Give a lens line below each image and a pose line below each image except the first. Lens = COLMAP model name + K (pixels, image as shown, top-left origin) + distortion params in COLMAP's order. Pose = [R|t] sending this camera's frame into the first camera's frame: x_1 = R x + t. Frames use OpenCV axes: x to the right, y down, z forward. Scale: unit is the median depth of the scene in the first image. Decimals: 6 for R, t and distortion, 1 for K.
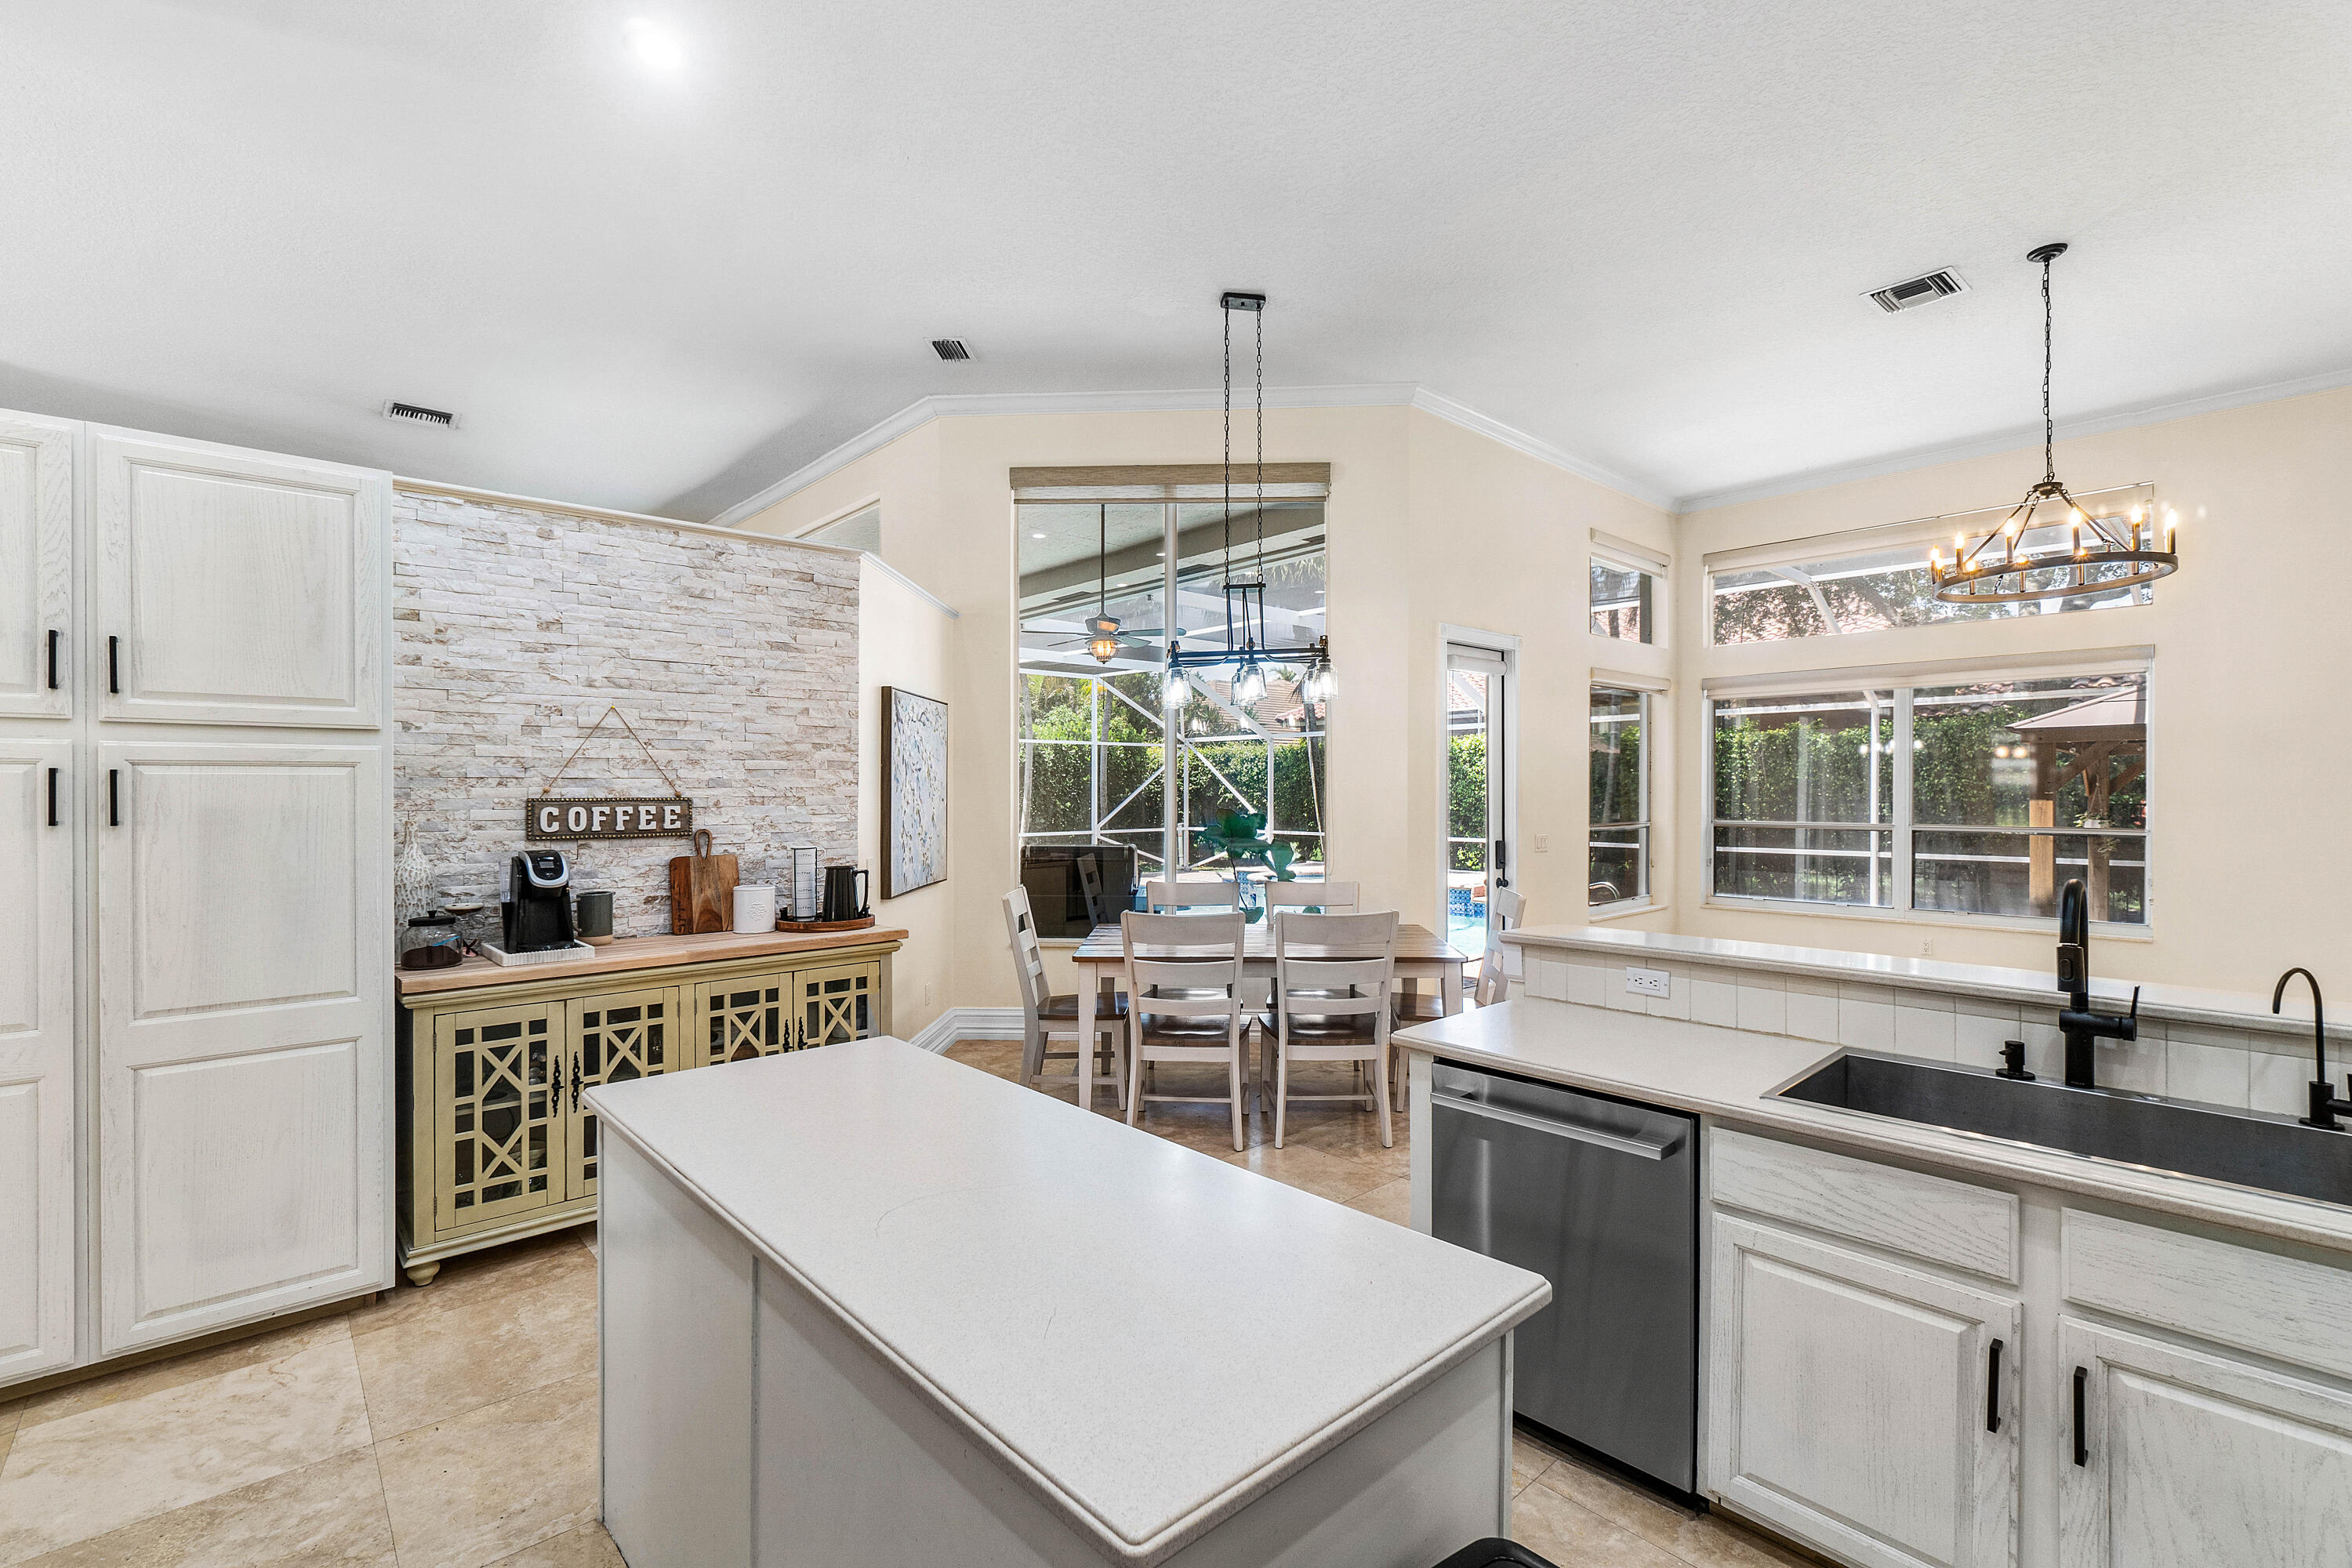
lens RADIAL K [[1029.7, 0, 1187.8], [0, 1029.7, 783.8], [0, 0, 1]] dist [0.000103, 0.000955]
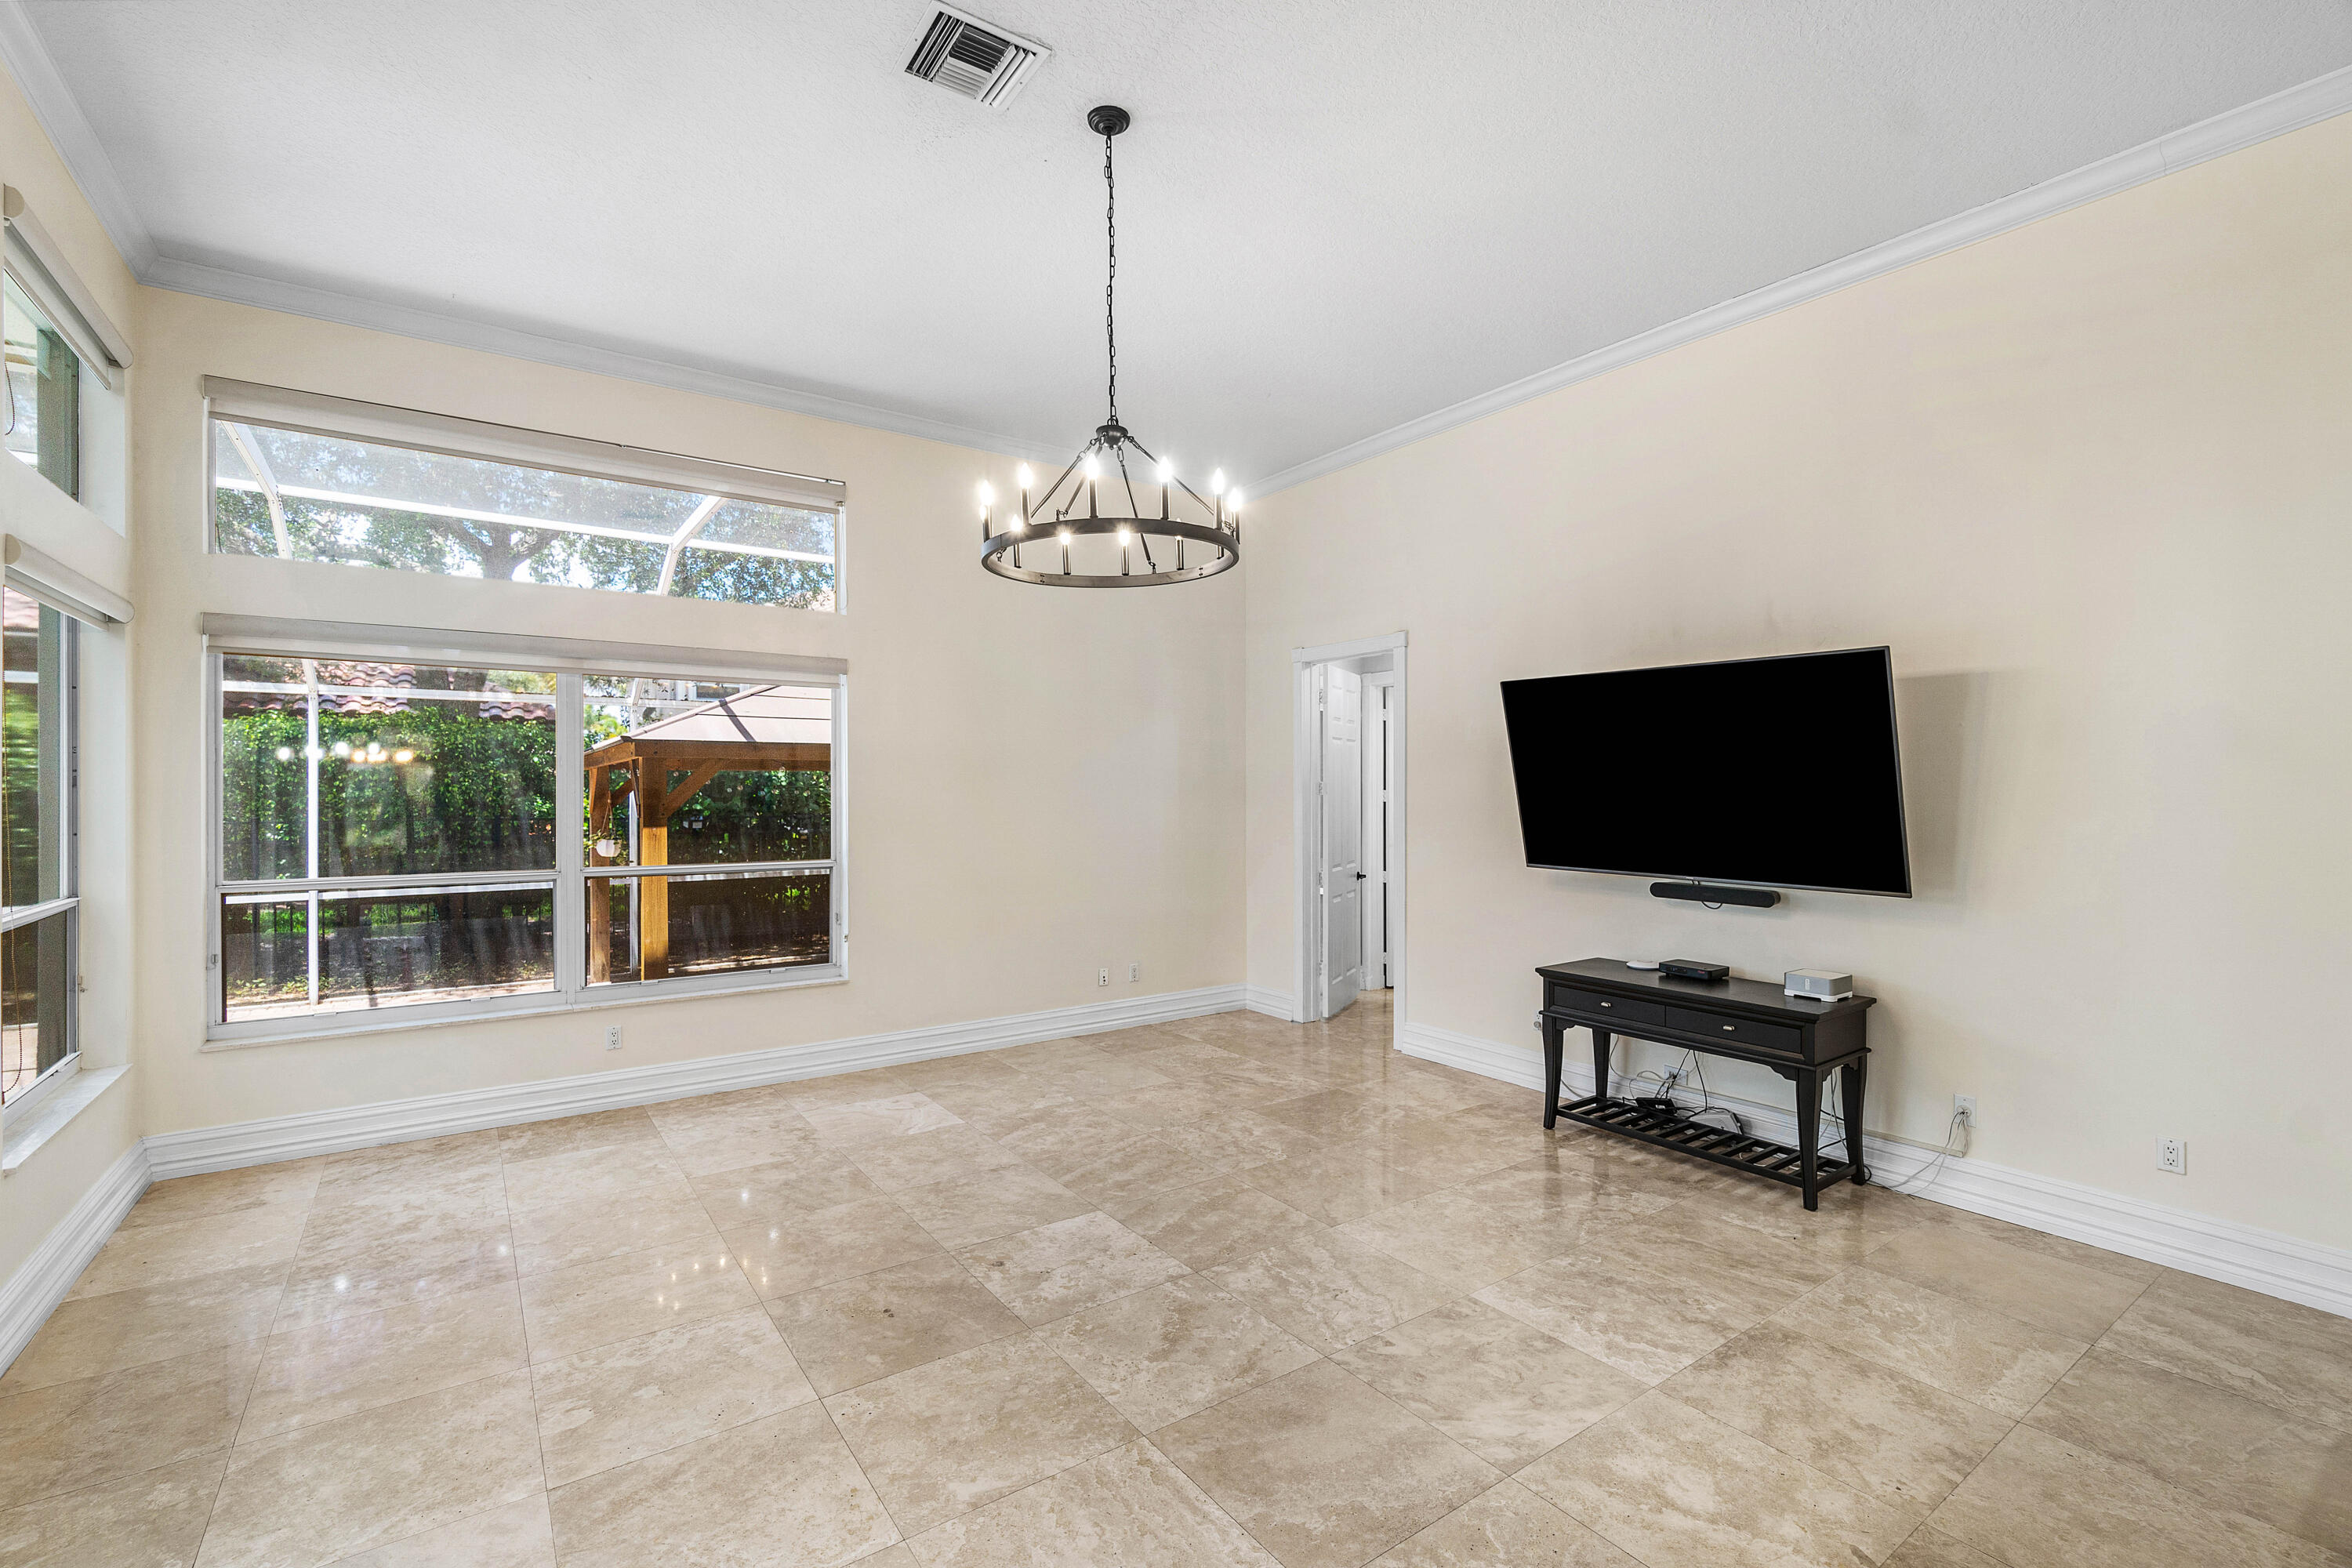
lens RADIAL K [[1029.7, 0, 1164.6], [0, 1029.7, 790.2], [0, 0, 1]] dist [0.000103, 0.000955]
pose [[0.136849, 0.000098, 0.990592, 0.050243], [-0.006240, 0.999980, 0.000763, -0.014708], [-0.990572, -0.006285, 0.136847, 0.445925]]
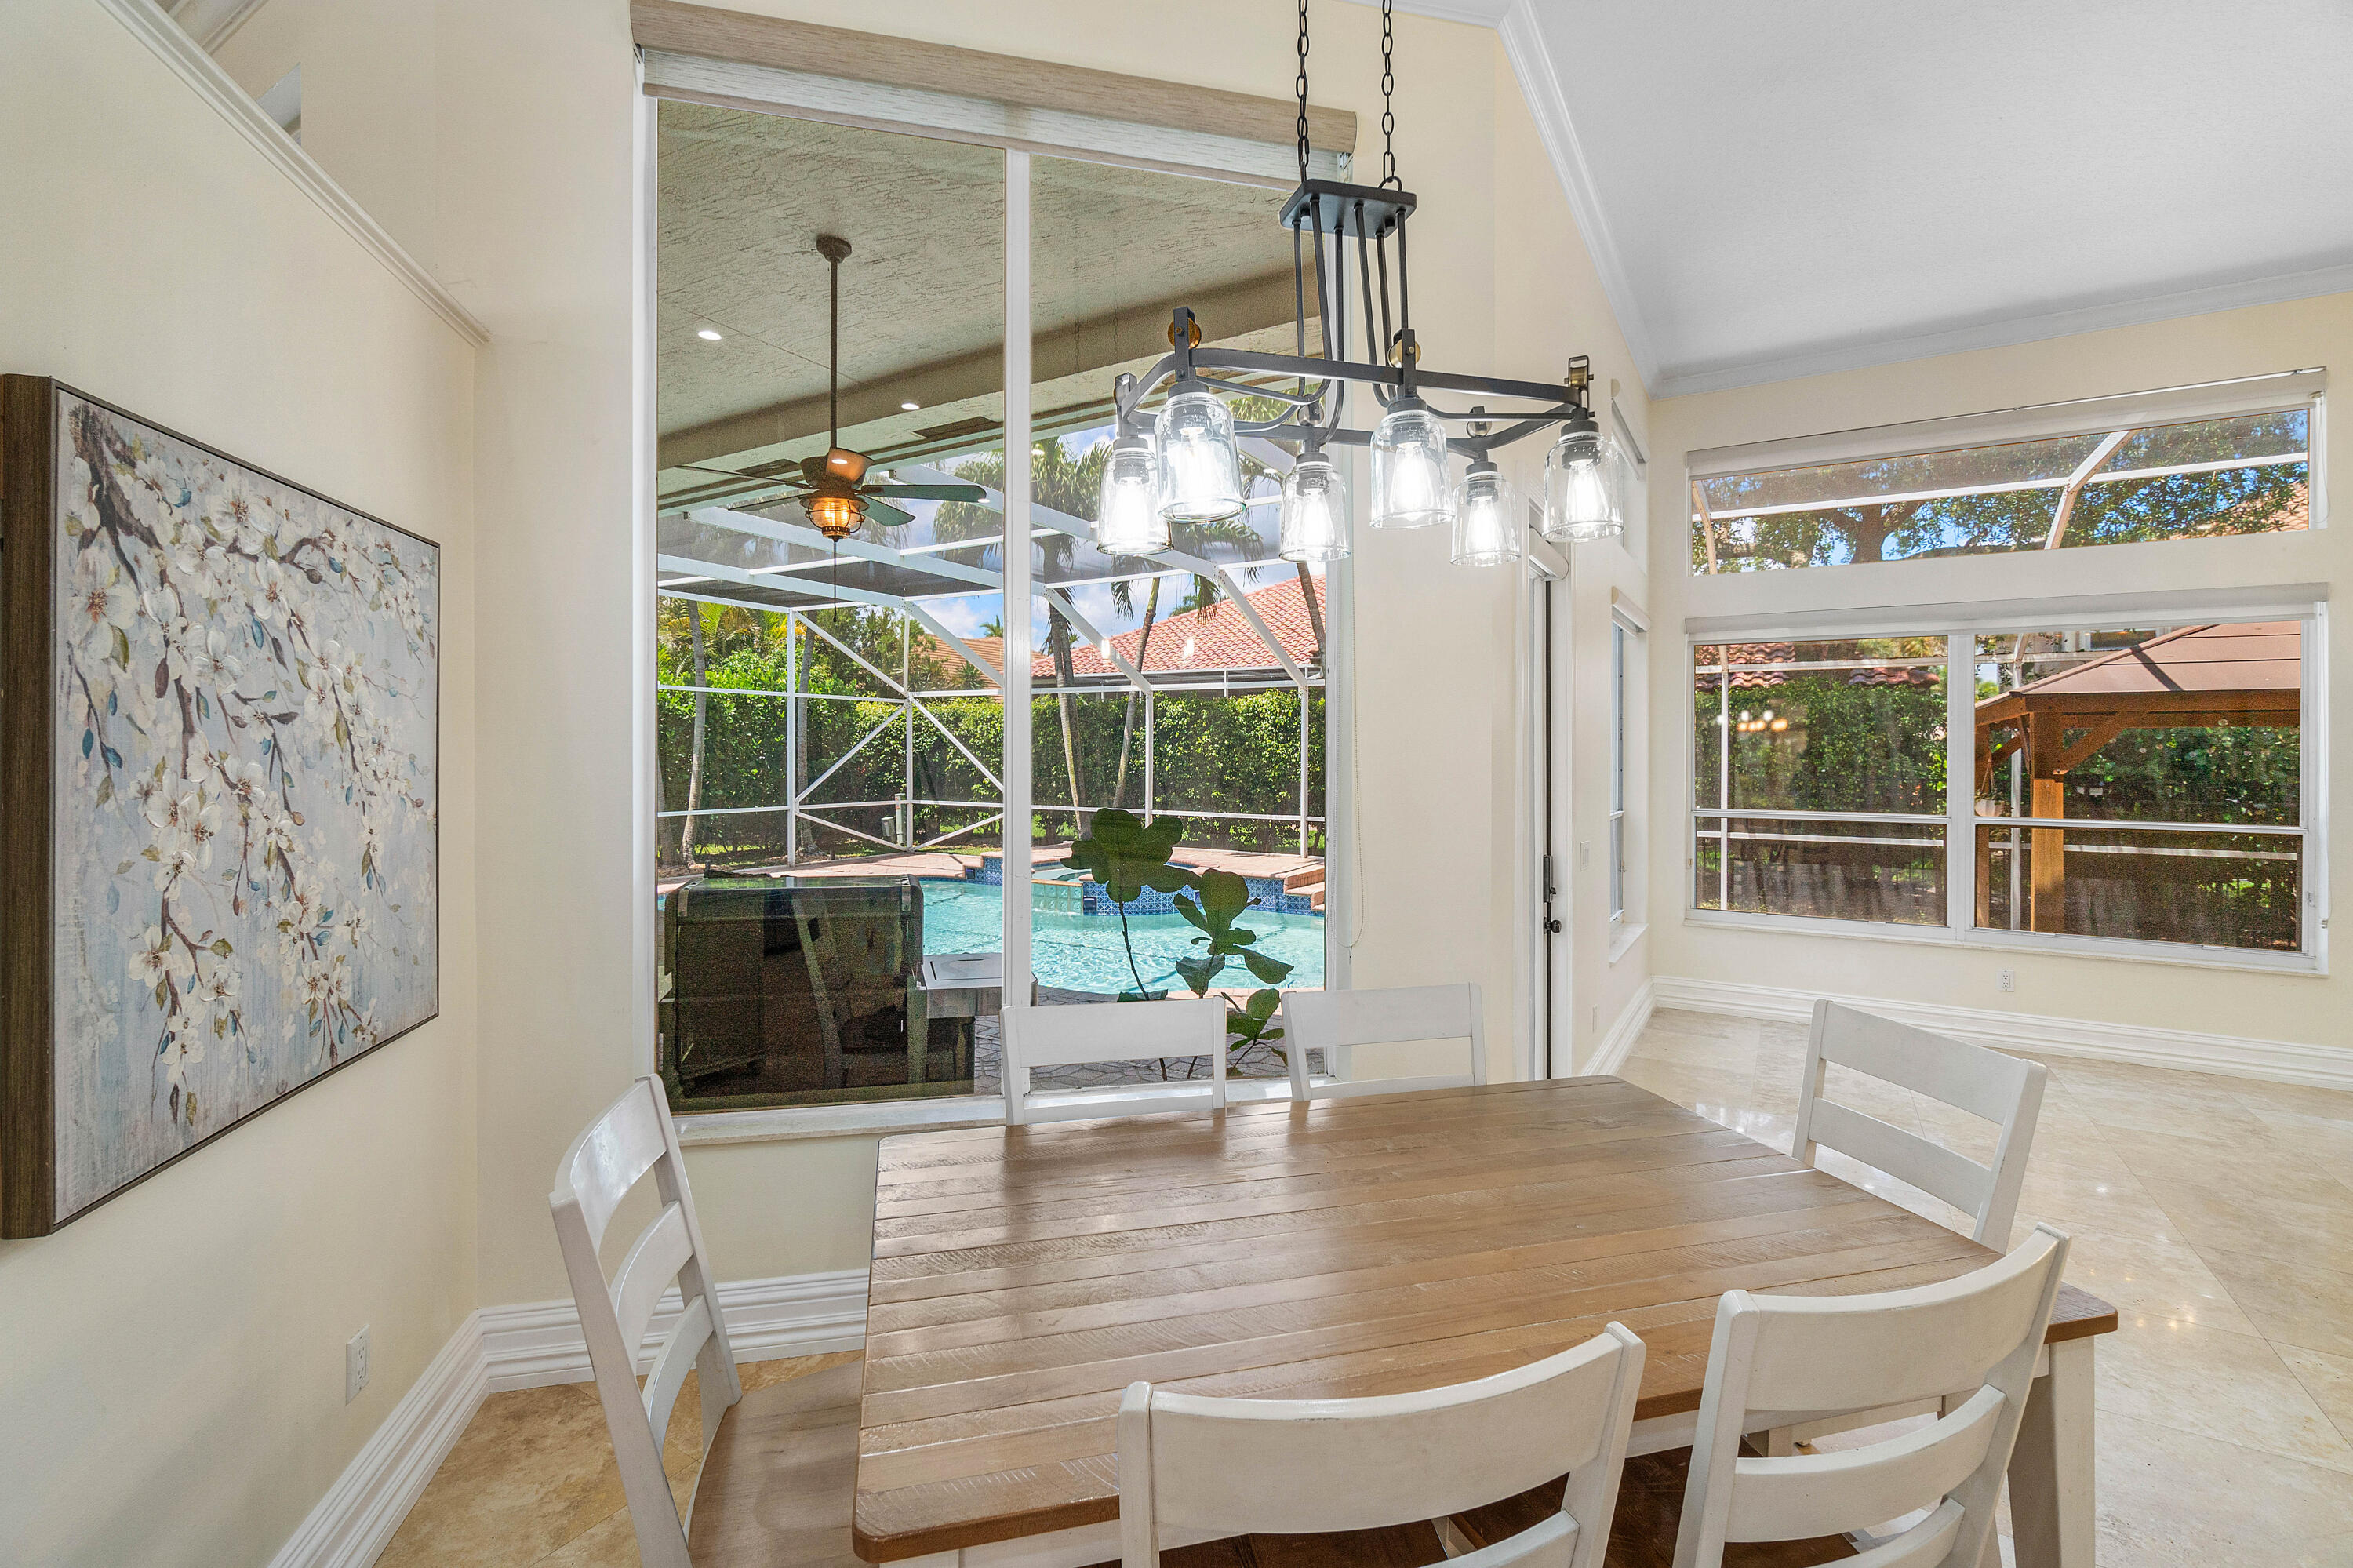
lens RADIAL K [[1030.2, 0, 1195.9], [0, 1030.2, 751.5], [0, 0, 1]] dist [0.000103, 0.000955]
pose [[0.957355, 0.008037, 0.288802, -0.052666], [-0.009443, 0.999949, 0.003477, -0.004037], [-0.288760, -0.006056, 0.957382, 0.388346]]
